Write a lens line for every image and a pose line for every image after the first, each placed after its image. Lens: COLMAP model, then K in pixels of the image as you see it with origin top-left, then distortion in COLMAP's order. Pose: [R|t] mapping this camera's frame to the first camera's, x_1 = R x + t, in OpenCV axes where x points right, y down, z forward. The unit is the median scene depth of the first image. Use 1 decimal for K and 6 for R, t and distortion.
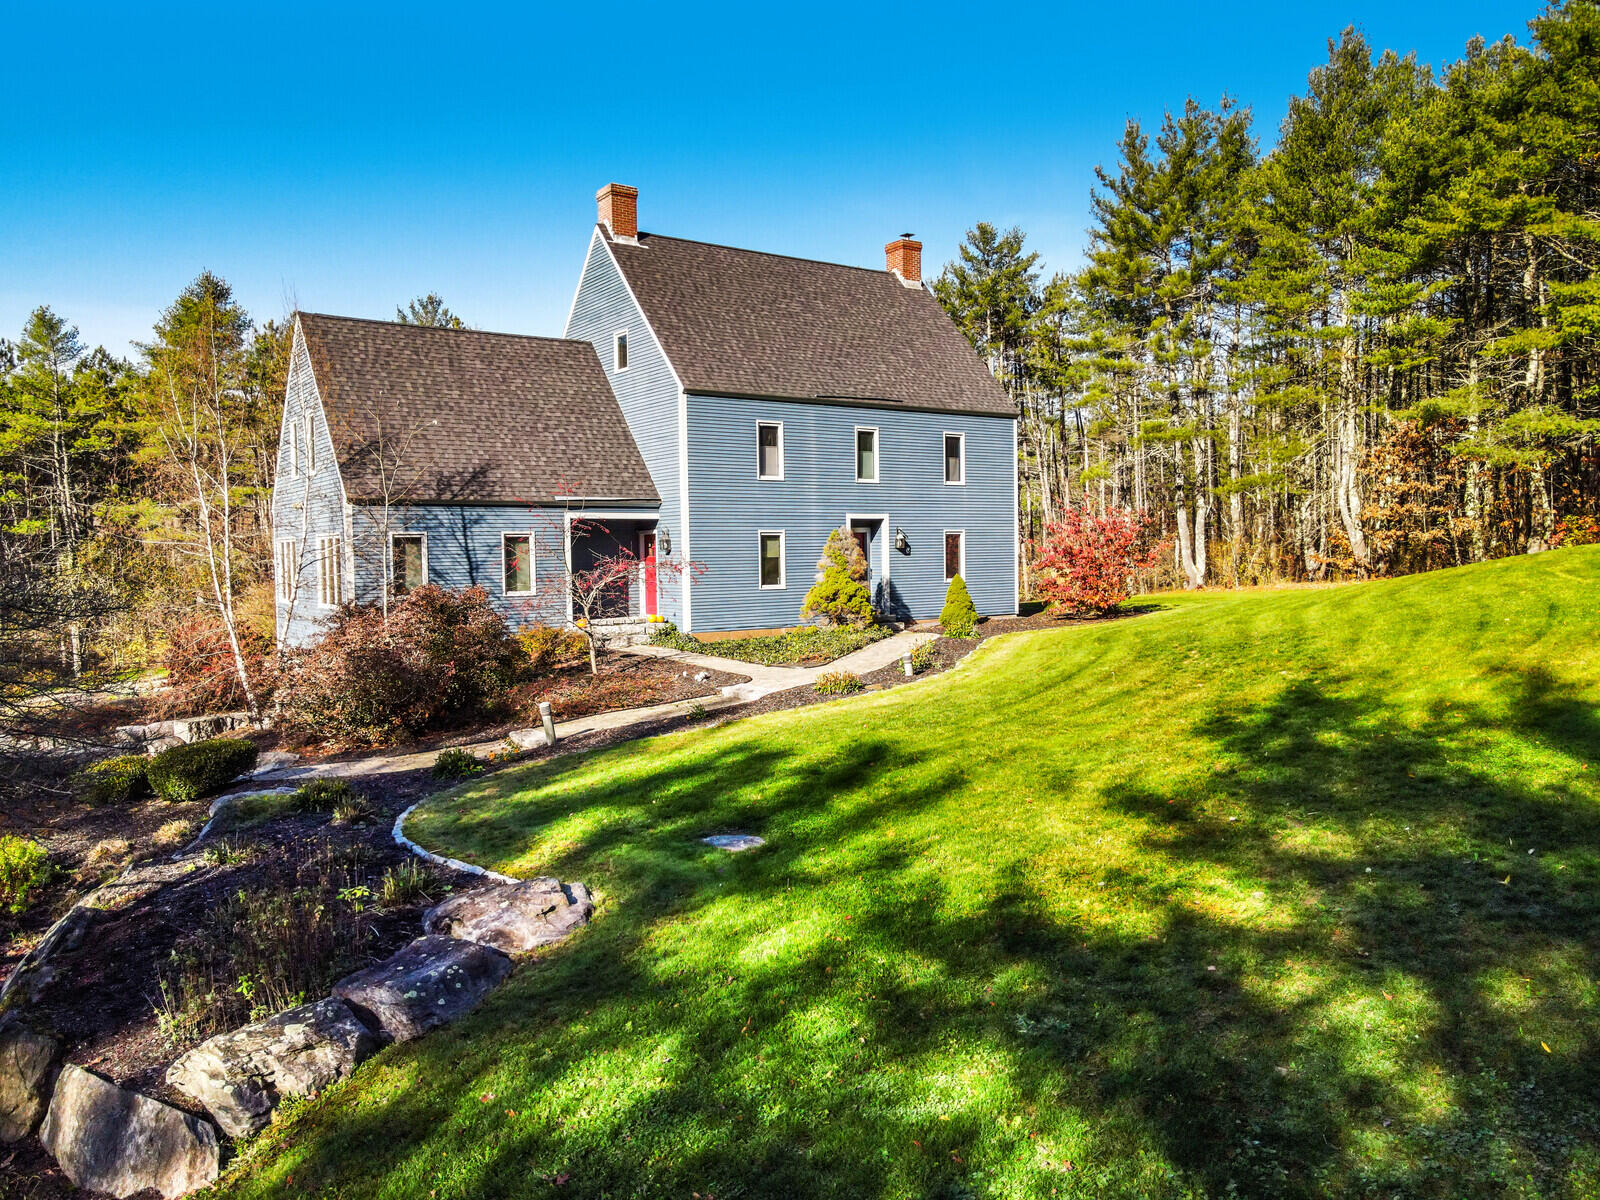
lens RADIAL K [[1144.4, 0, 800.0], [0, 1144.4, 607.3], [0, 0, 1]] dist [0.011003, 0.007857]
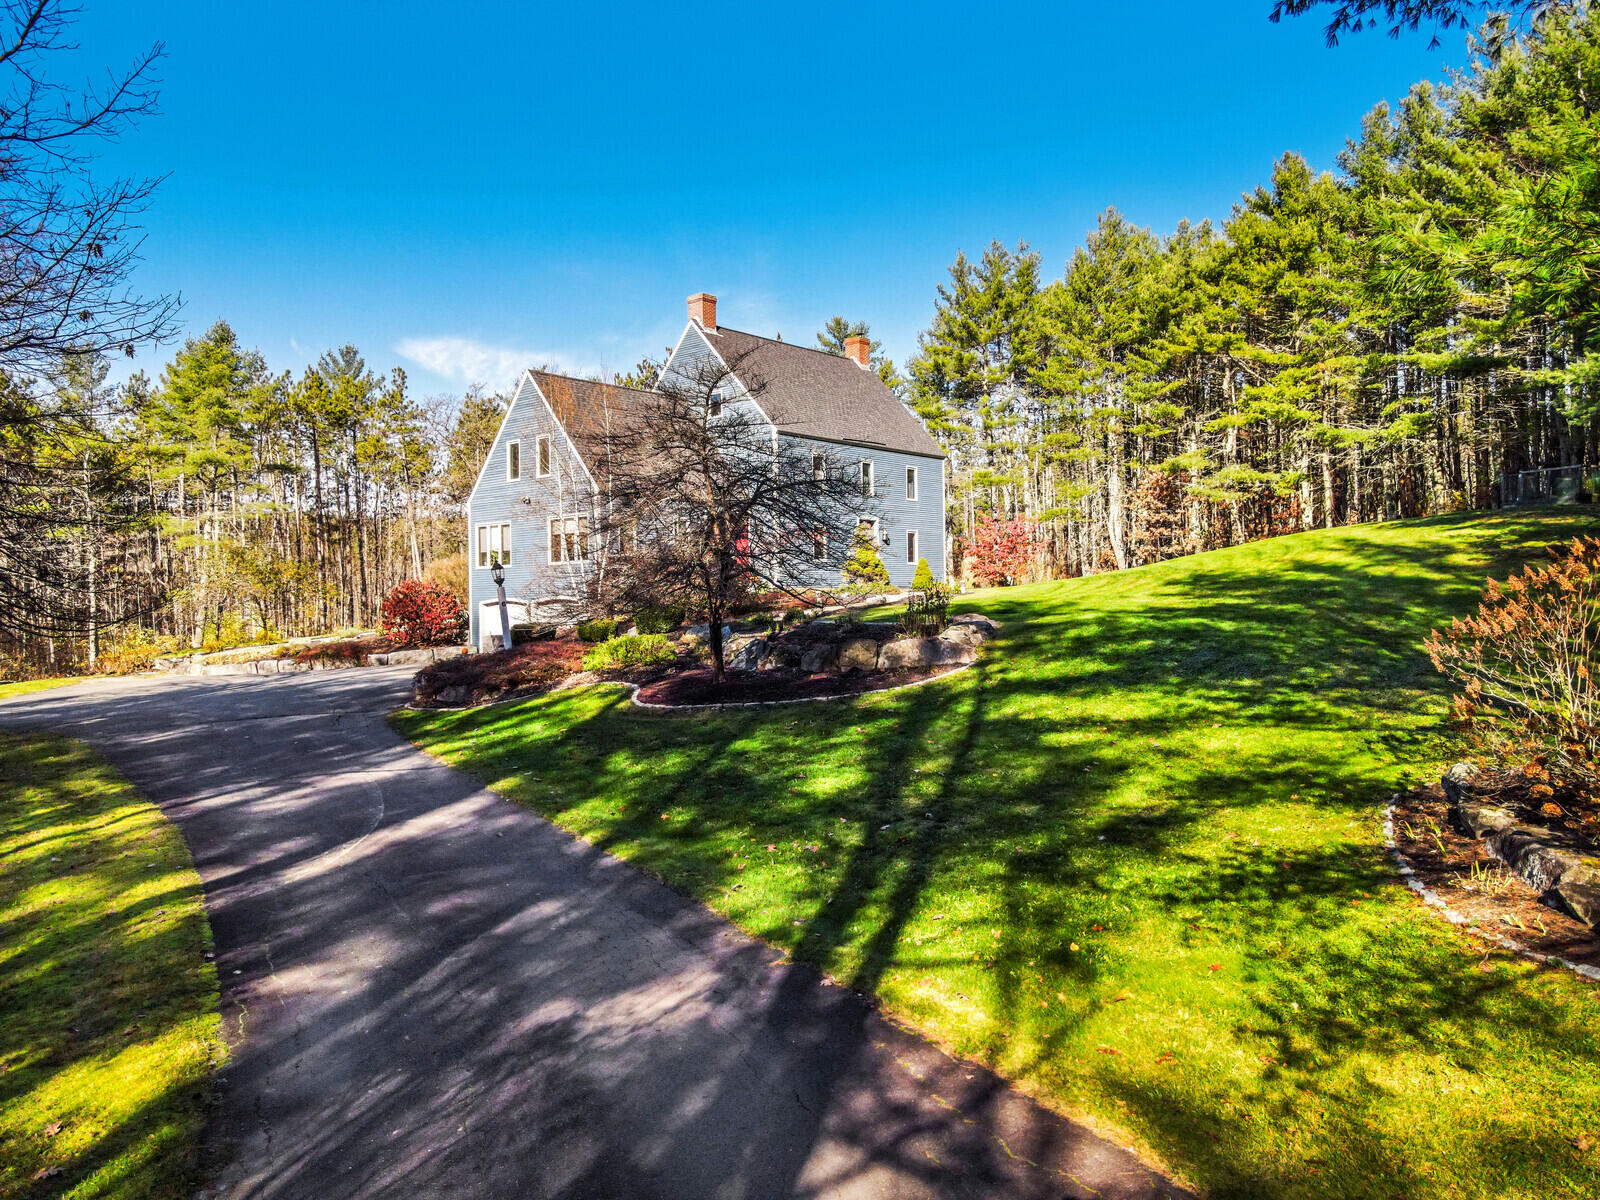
lens RADIAL K [[1144.4, 0, 798.1], [0, 1144.4, 598.6], [0, 0, 1]] dist [0.011003, 0.007857]
pose [[0.970033, 0.001056, 0.242971, -0.299868], [0.013666, 0.998171, -0.058896, 0.086759], [-0.242589, 0.060452, 0.968244, -0.333627]]
